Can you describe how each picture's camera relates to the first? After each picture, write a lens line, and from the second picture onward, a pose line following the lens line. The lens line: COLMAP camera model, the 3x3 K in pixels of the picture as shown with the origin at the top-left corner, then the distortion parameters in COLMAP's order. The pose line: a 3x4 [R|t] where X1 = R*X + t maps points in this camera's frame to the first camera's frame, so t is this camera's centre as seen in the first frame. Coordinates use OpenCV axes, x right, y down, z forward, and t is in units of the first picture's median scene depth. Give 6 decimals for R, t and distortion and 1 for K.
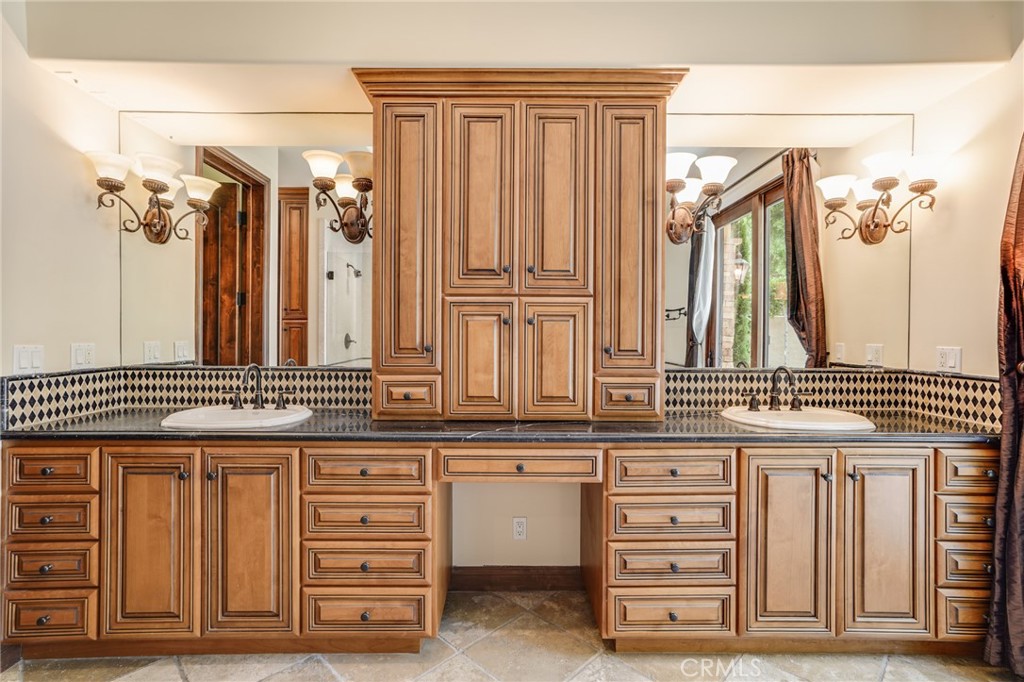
lens RADIAL K [[431.8, 0, 510.4], [0, 431.8, 337.2], [0, 0, 1]] dist [-0.010535, 0.000368]
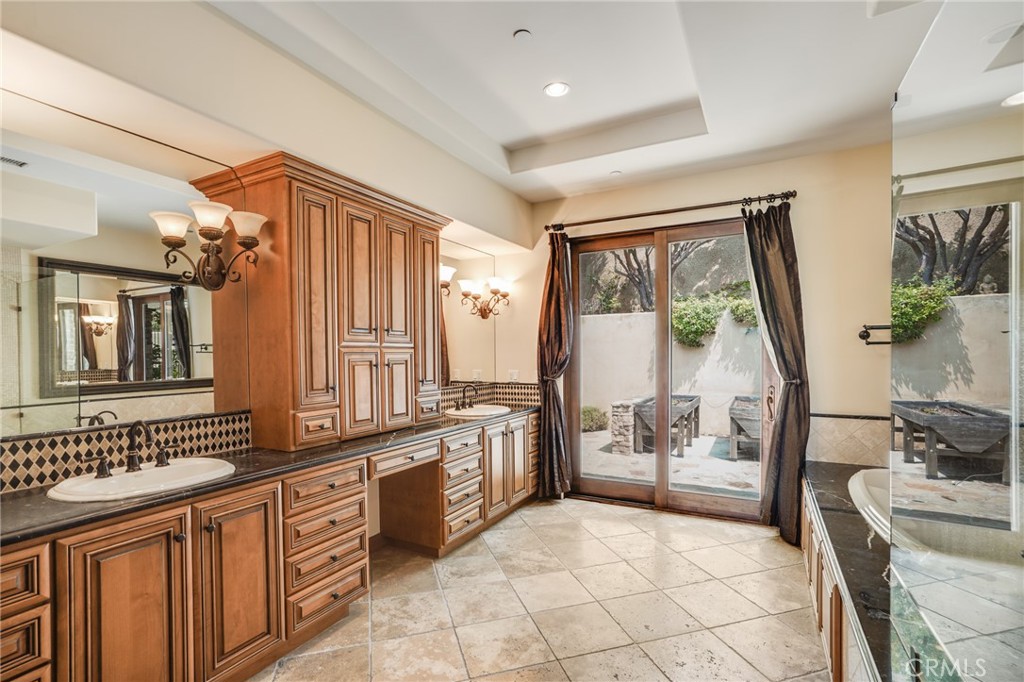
lens RADIAL K [[478.9, 0, 501.1], [0, 478.9, 337.0], [0, 0, 1]] dist [-0.055265, 0.016746]
pose [[0.481876, 0.021411, 0.875978, -1.325804], [0.009484, 0.999515, -0.029648, -0.087876], [-0.876188, 0.022594, 0.481439, -0.142962]]
